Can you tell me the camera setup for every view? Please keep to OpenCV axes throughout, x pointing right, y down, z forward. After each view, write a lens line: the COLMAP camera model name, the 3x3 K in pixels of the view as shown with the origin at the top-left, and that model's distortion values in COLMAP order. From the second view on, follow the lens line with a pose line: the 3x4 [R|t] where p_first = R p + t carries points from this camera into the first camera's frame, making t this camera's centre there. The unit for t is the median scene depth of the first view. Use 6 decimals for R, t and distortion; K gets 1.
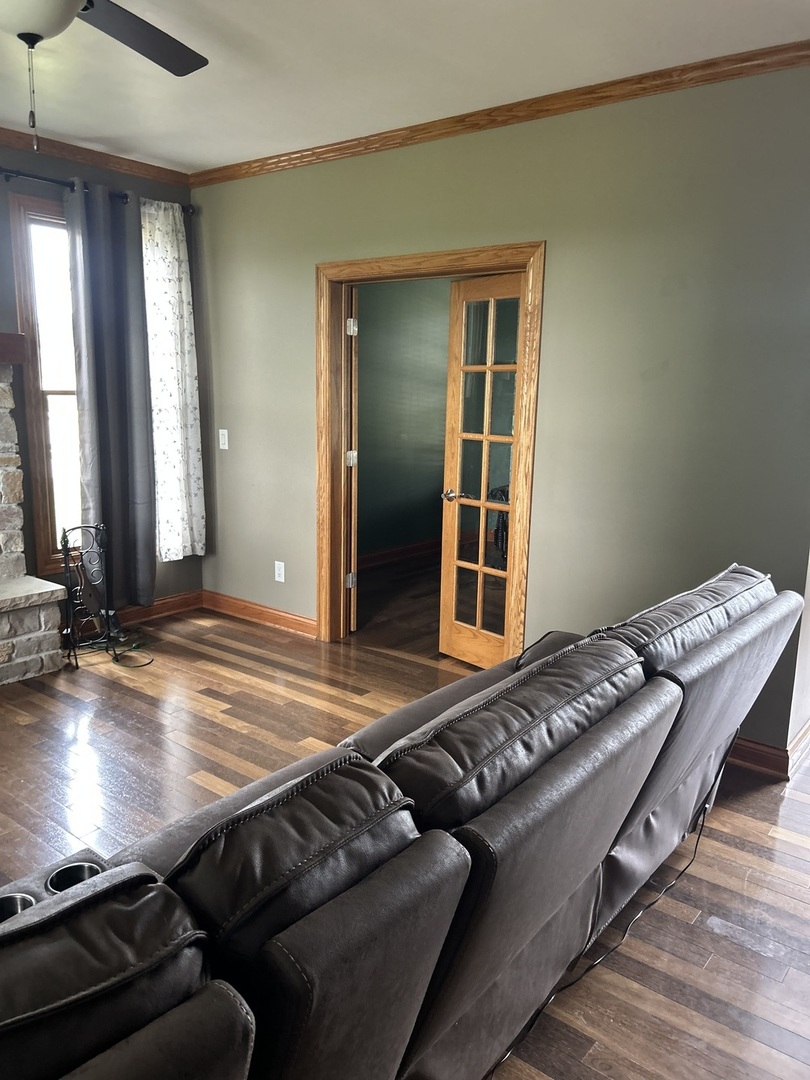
lens RADIAL K [[815.8, 0, 400.9], [0, 815.8, 541.0], [0, 0, 1]] dist [0.034260, -0.032880]
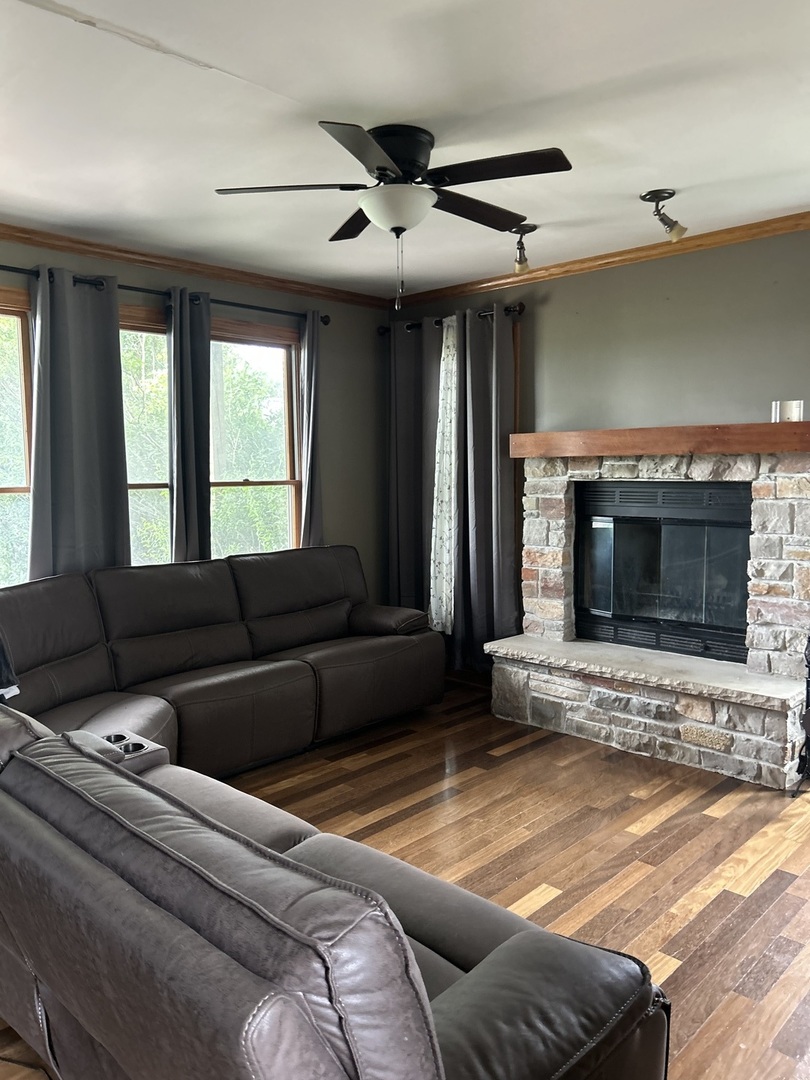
lens RADIAL K [[815.8, 0, 400.9], [0, 815.8, 536.5], [0, 0, 1]] dist [0.034260, -0.032880]
pose [[-0.101461, 0.066609, -0.992607, 0.519115], [-0.177277, 0.980576, 0.083922, -0.120460], [0.978917, 0.184481, -0.087682, 0.656936]]
